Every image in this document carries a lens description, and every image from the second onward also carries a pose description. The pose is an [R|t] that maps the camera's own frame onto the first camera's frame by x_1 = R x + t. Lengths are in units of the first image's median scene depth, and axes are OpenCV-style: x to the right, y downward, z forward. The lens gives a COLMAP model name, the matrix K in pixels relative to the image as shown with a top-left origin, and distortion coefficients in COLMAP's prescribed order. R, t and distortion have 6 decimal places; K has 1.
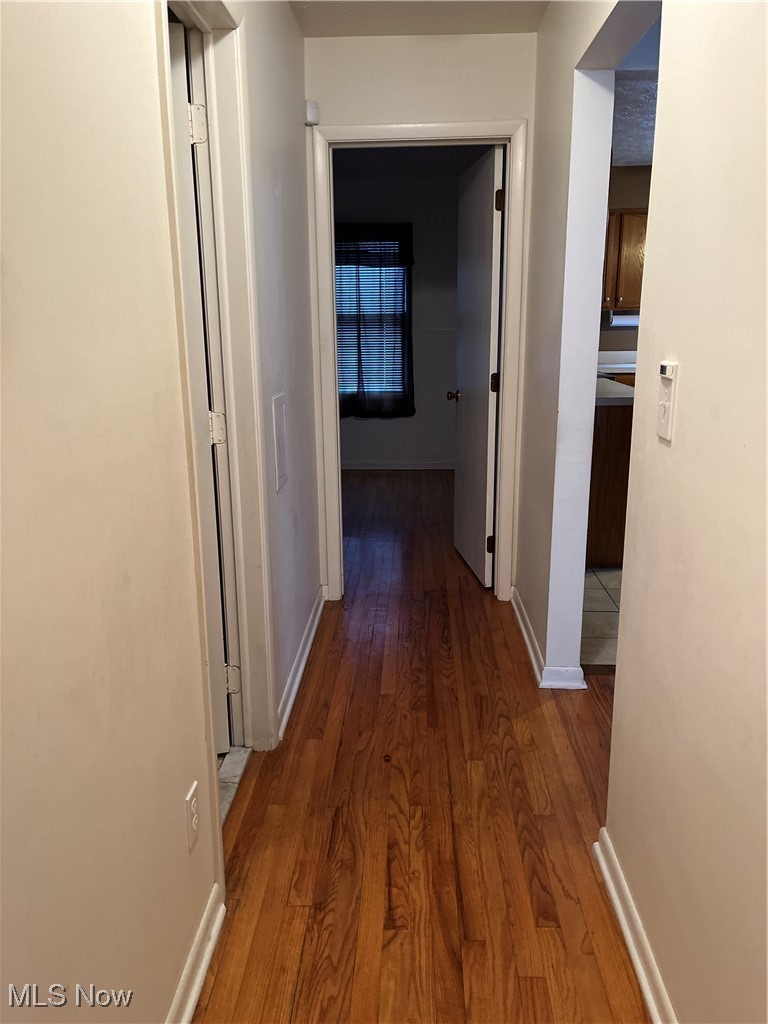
lens RADIAL K [[770.5, 0, 387.3], [0, 770.5, 507.5], [0, 0, 1]] dist [0.069747, -0.080946]
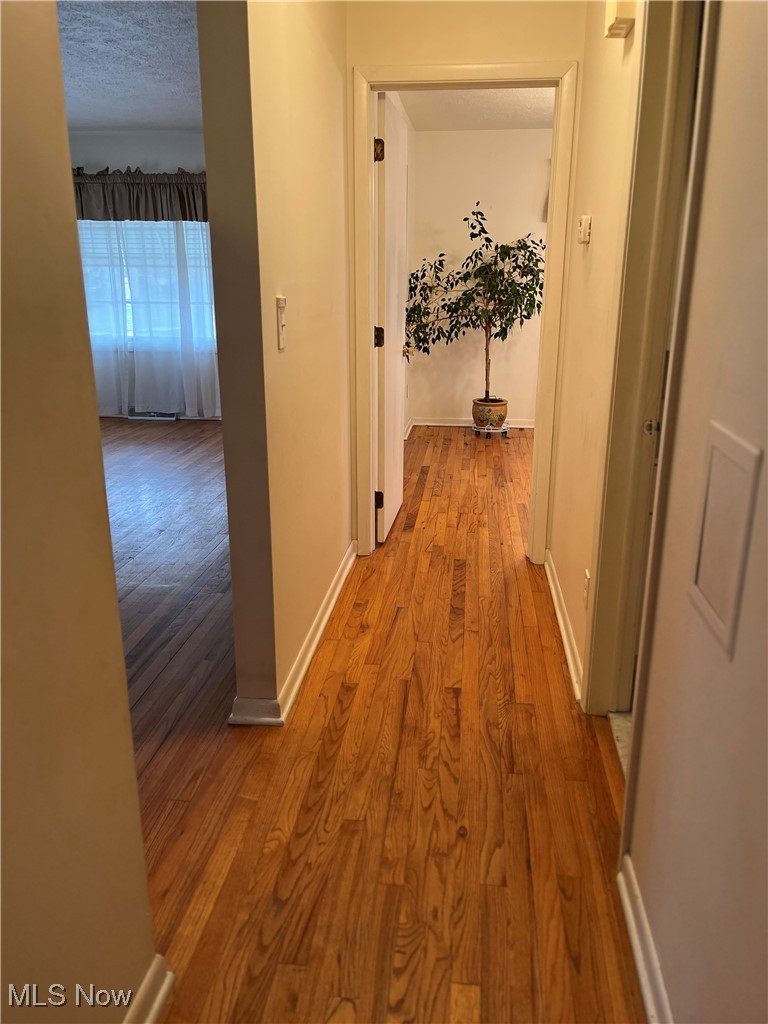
lens RADIAL K [[770.5, 0, 384.2], [0, 770.5, 511.4], [0, 0, 1]] dist [0.069747, -0.080946]
pose [[-0.996660, -0.013736, 0.080502, 0.022835], [0.029712, 0.857205, 0.514117, -0.416571], [-0.076068, 0.514791, -0.853934, 1.739901]]
